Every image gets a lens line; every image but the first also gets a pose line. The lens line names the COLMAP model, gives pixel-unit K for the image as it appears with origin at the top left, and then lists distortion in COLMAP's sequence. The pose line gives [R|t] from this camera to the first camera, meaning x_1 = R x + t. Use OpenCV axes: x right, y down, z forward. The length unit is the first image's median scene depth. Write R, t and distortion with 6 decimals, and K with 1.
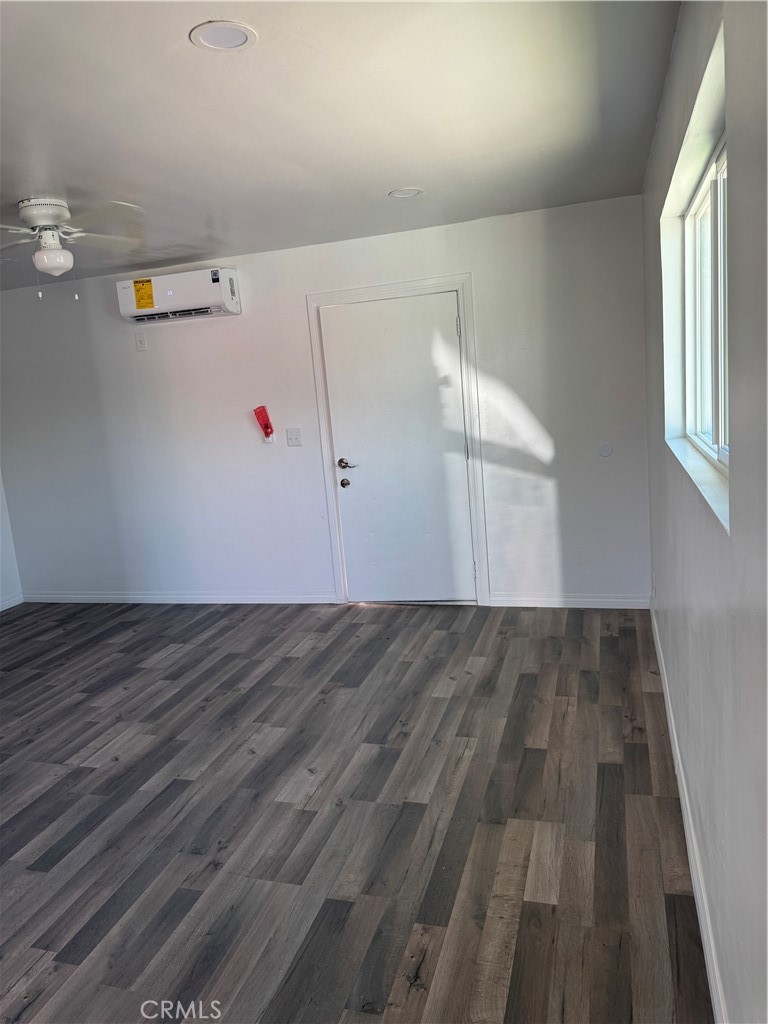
lens RADIAL K [[735.9, 0, 384.0], [0, 735.9, 512.0], [0, 0, 1]] dist [0.004991, -0.002626]
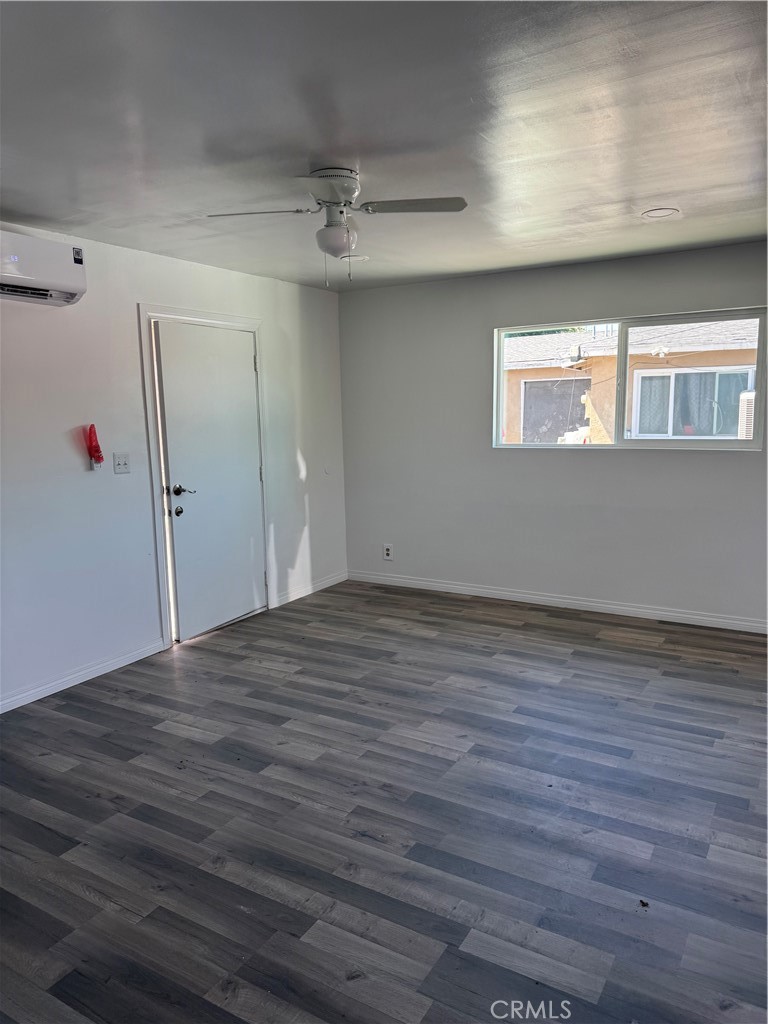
lens RADIAL K [[724.3, 0, 388.3], [0, 724.3, 532.2], [0, 0, 1]] dist [0.002633, -0.003373]
pose [[0.251226, -0.094503, 0.963304, -1.070300], [0.181232, 0.982214, 0.049094, -0.012666], [-0.950810, 0.162248, 0.263885, 0.623975]]
